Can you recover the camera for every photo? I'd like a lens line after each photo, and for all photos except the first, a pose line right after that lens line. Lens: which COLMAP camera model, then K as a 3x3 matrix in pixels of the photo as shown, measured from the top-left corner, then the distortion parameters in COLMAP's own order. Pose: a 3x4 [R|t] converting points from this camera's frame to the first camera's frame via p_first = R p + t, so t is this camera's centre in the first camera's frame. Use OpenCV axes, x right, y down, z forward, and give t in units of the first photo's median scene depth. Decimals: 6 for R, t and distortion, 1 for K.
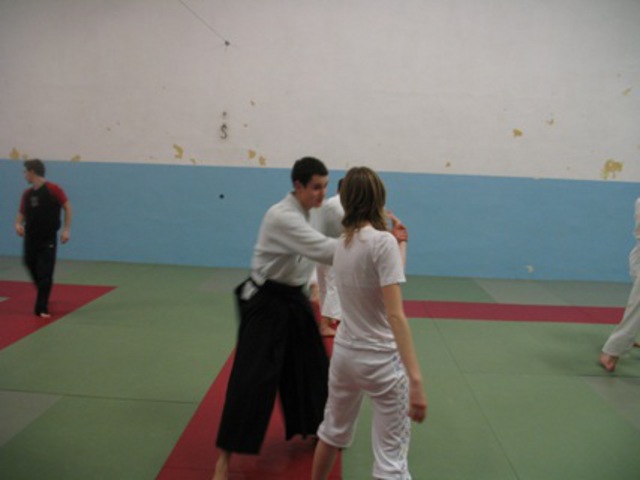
lens RADIAL K [[663.9, 0, 320.3], [0, 663.9, 237.6], [0, 0, 1]] dist [-0.127688, 0.000000]
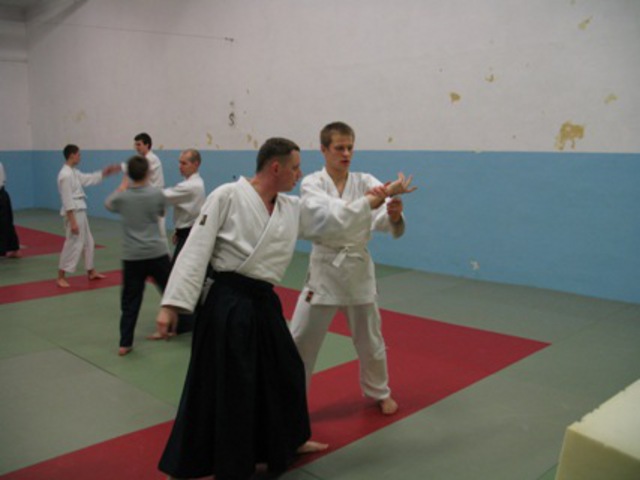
lens RADIAL K [[663.9, 0, 320.5], [0, 663.9, 241.8], [0, 0, 1]] dist [-0.127688, 0.000000]
pose [[0.729906, 0.060966, -0.680823, 0.743346], [-0.051096, 0.998094, 0.034597, 0.000531], [0.681635, 0.009534, 0.731630, 0.287578]]
